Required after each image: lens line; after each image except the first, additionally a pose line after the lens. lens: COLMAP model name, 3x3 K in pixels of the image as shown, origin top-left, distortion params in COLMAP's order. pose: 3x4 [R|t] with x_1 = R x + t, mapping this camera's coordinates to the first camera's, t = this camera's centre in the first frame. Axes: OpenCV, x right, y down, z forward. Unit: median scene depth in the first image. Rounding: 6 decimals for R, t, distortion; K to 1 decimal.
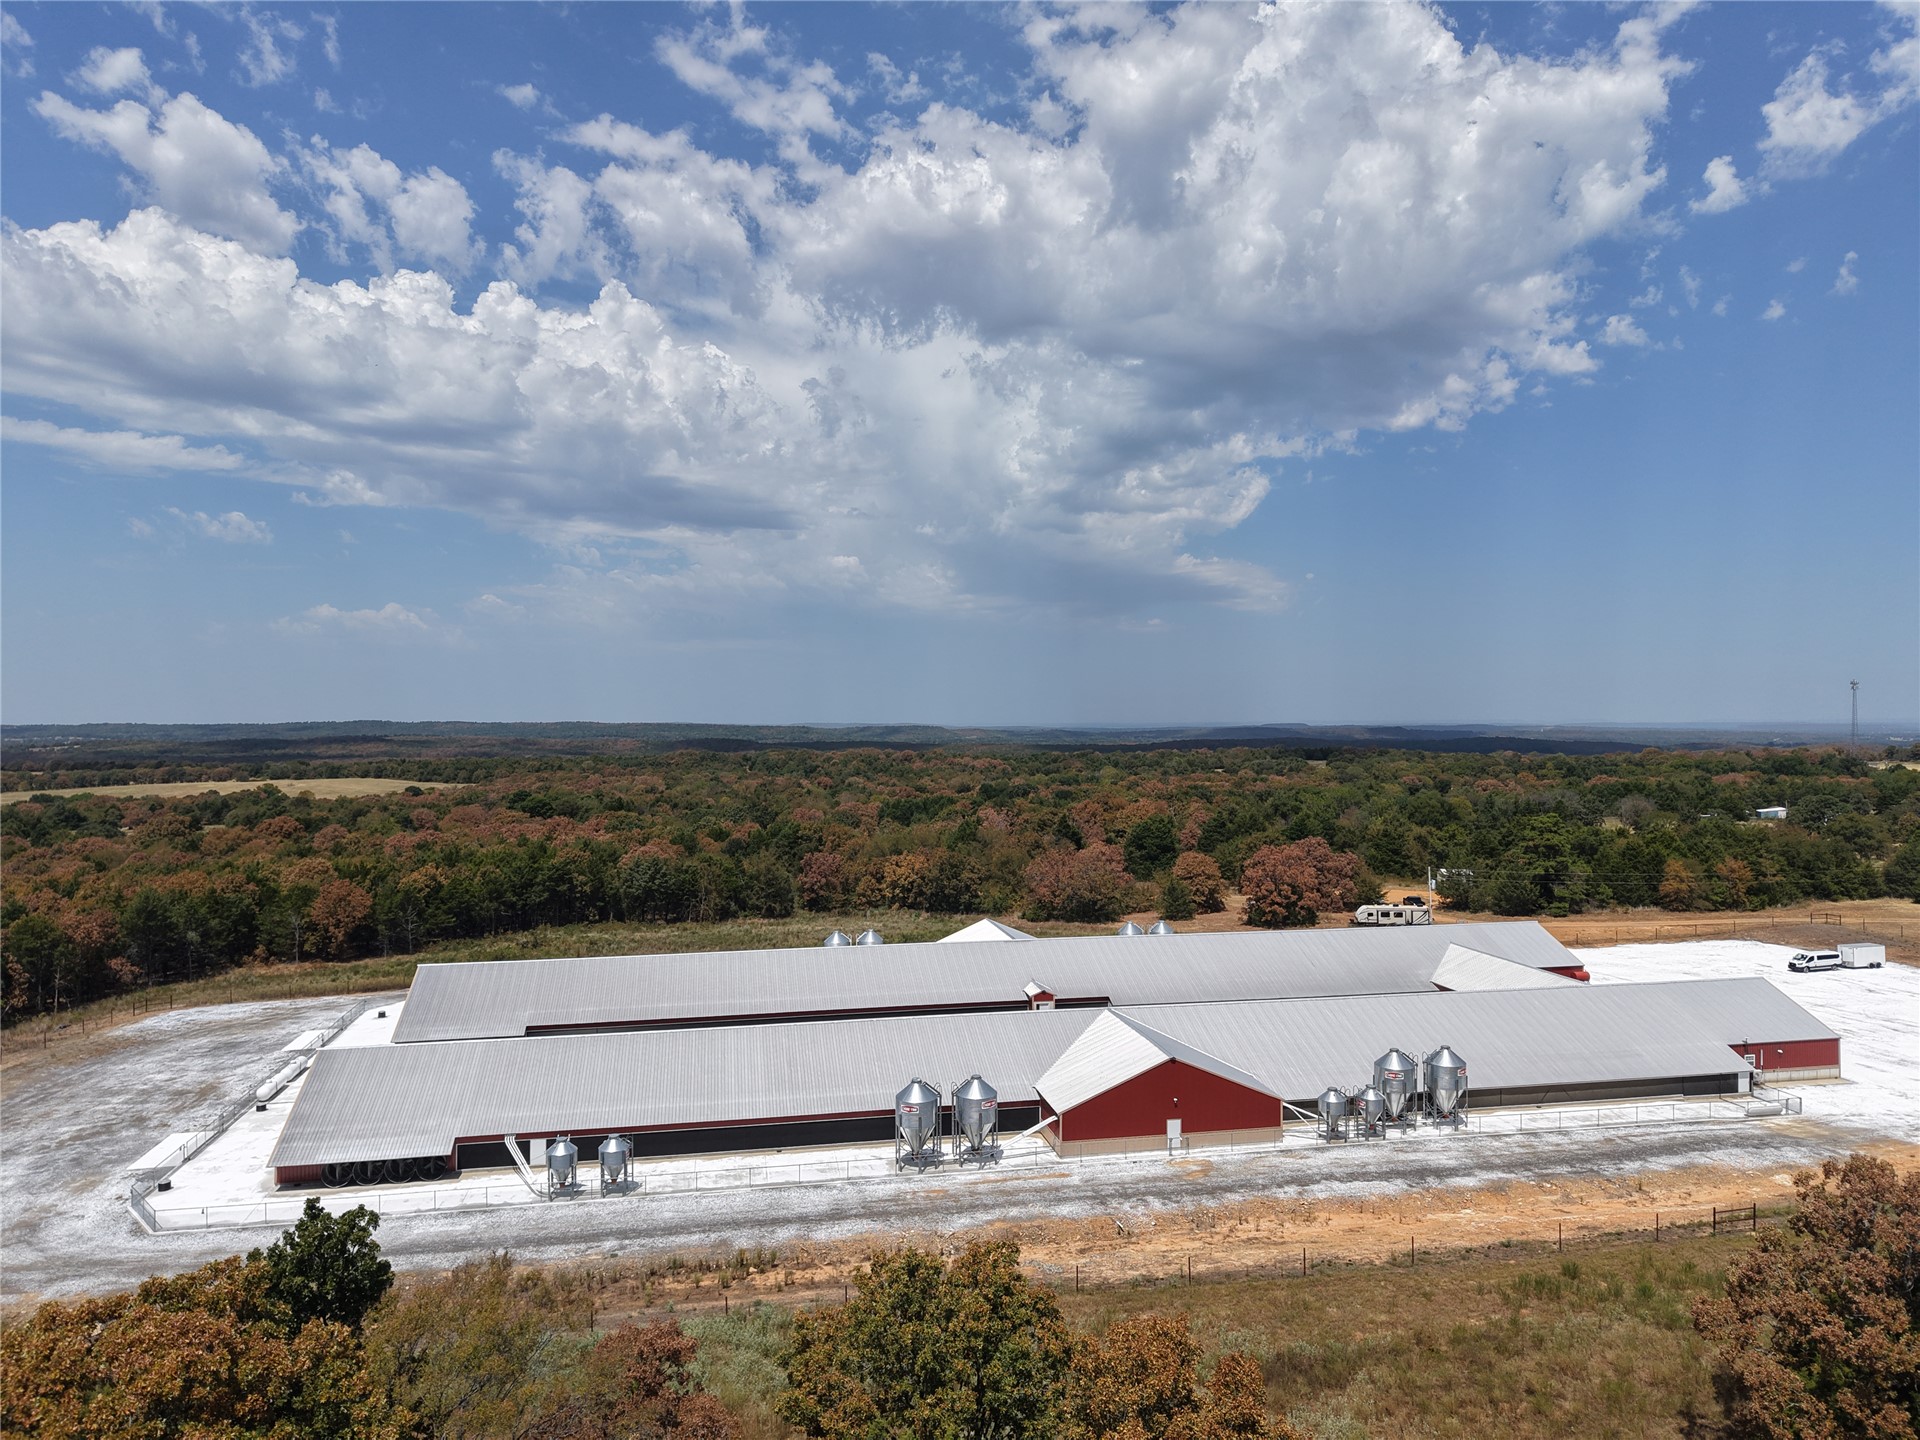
lens RADIAL K [[1253.0, 0, 850.7], [0, 1253.0, 756.5], [0, 0, 1]] dist [0.008653, -0.002398]
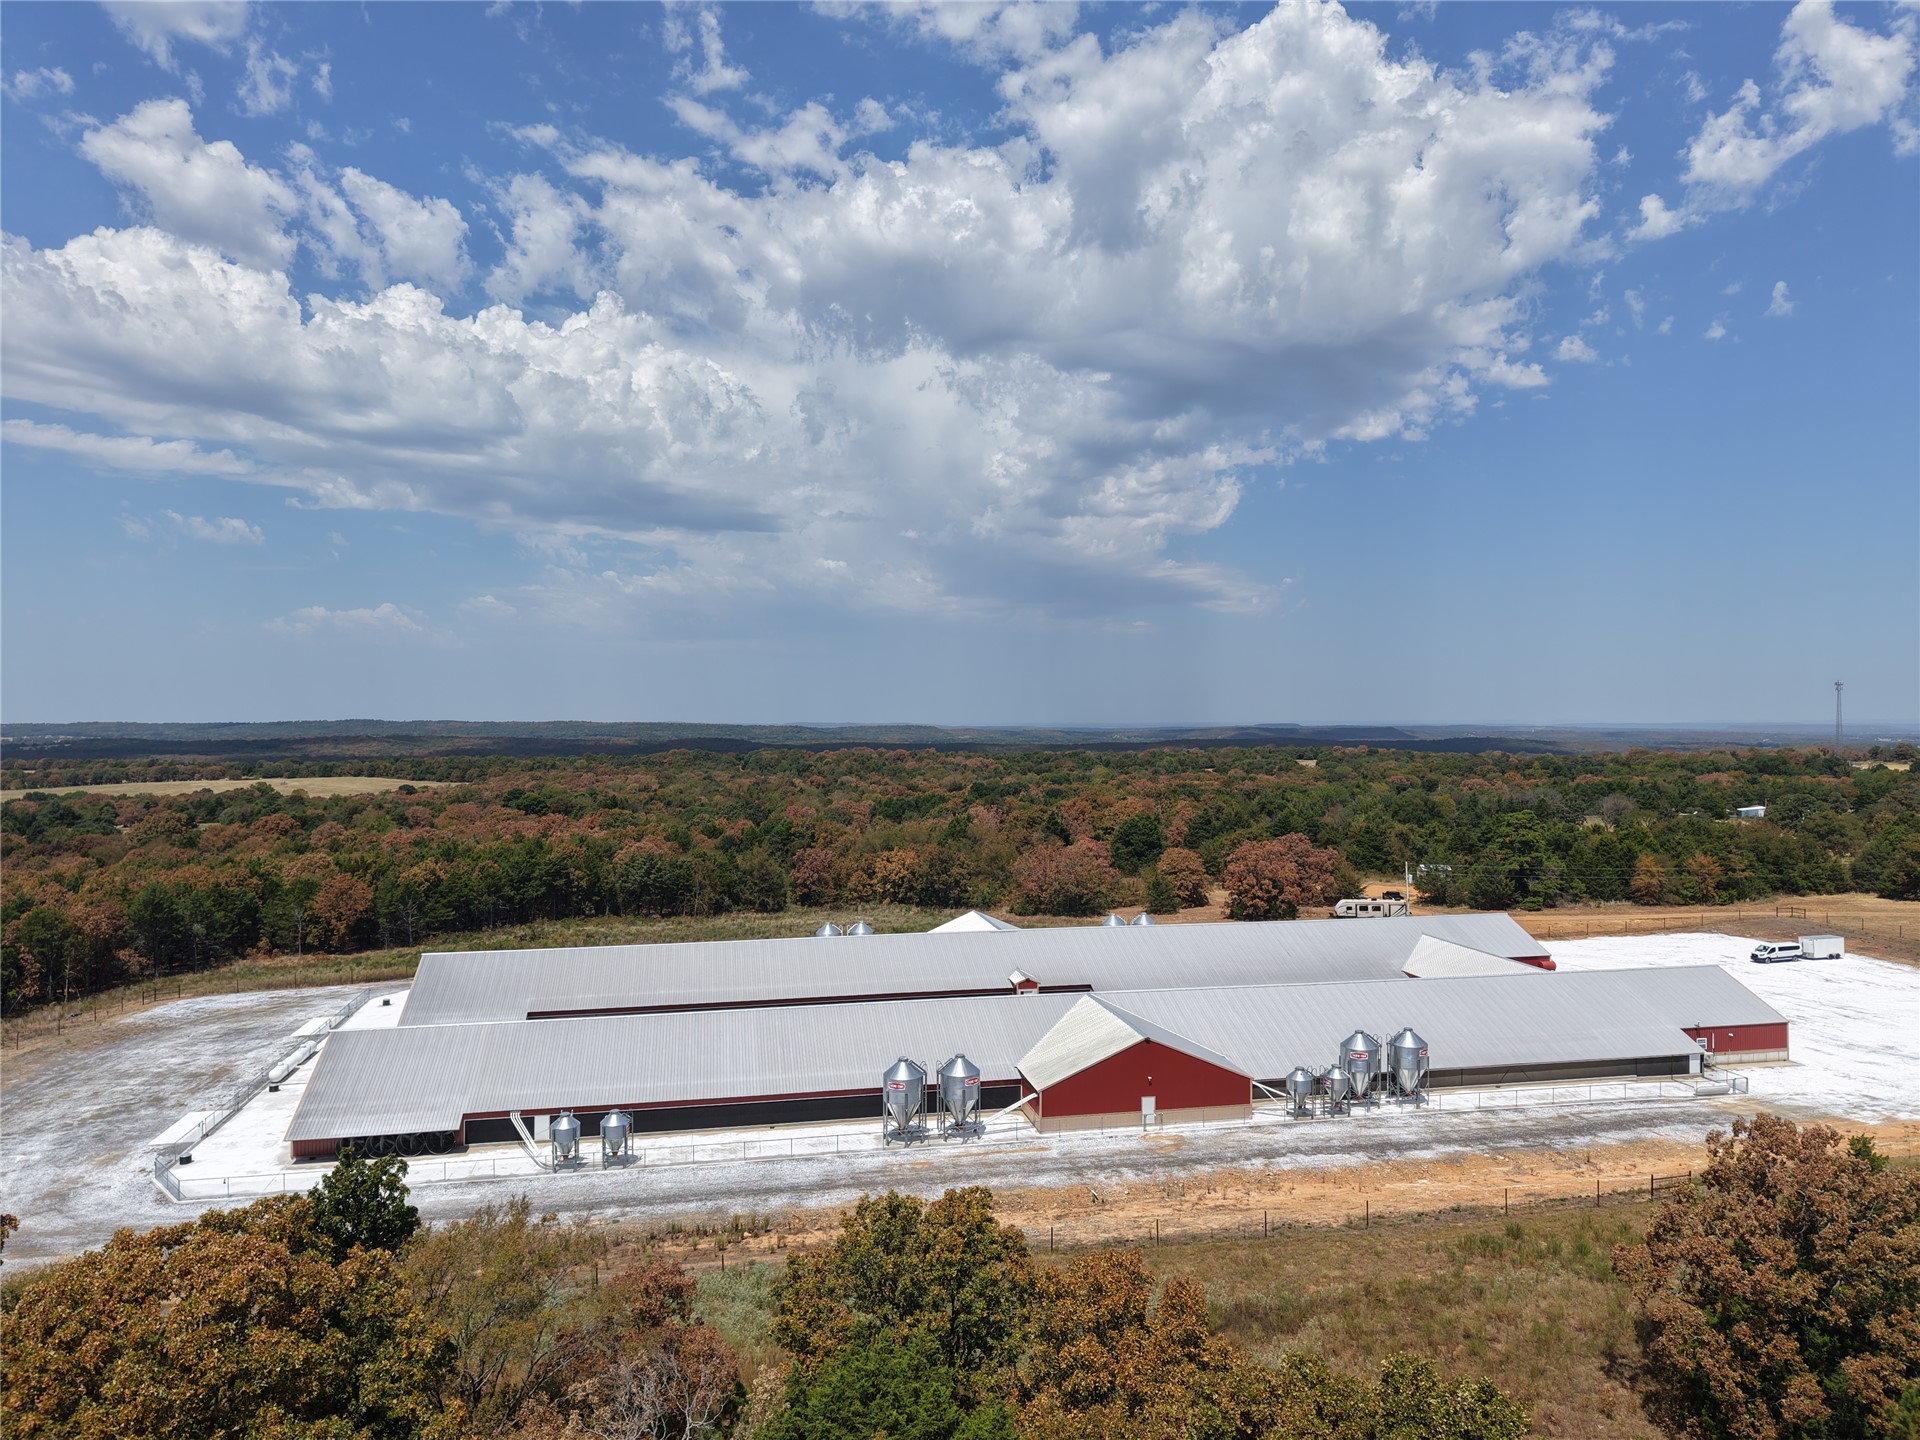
lens RADIAL K [[1264.1, 0, 865.7], [0, 1264.1, 752.0], [0, 0, 1]] dist [0.007637, -0.001791]
pose [[0.999855, -0.000031, 0.017010, 0.001420], [0.000100, 0.999992, -0.004059, 0.002302], [-0.017010, 0.004060, 0.999847, -0.026651]]
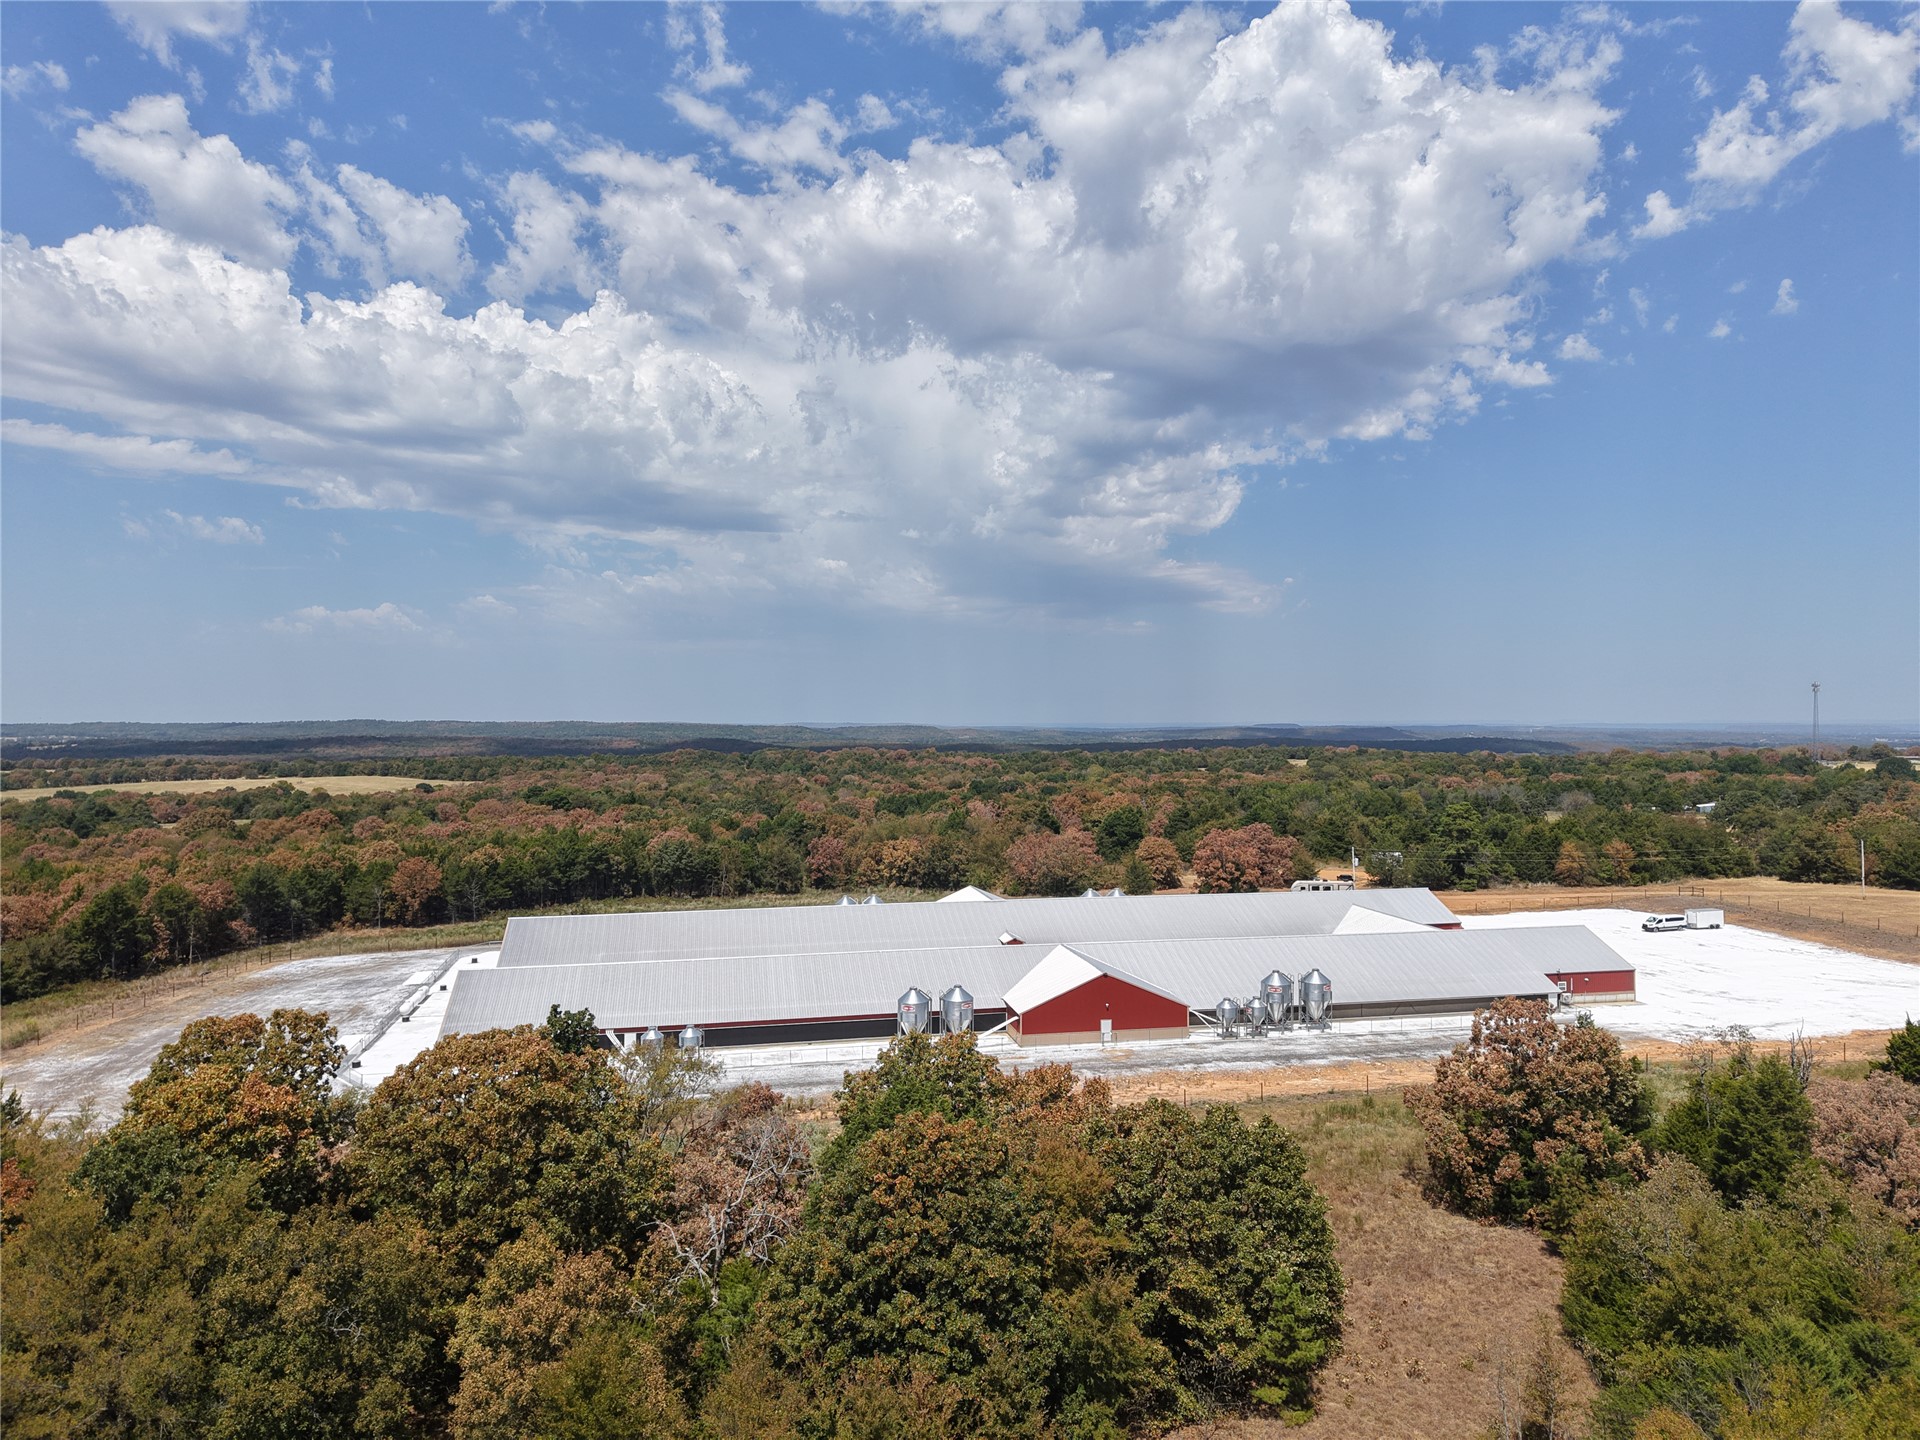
lens RADIAL K [[1323.1, 0, 949.7], [0, 1323.1, 783.7], [0, 0, 1]] dist [0.007060, -0.001091]
pose [[0.996515, -0.002942, 0.083358, -0.011329], [0.001355, 0.999817, 0.019092, 0.005532], [-0.083398, -0.018912, 0.996337, -0.179336]]
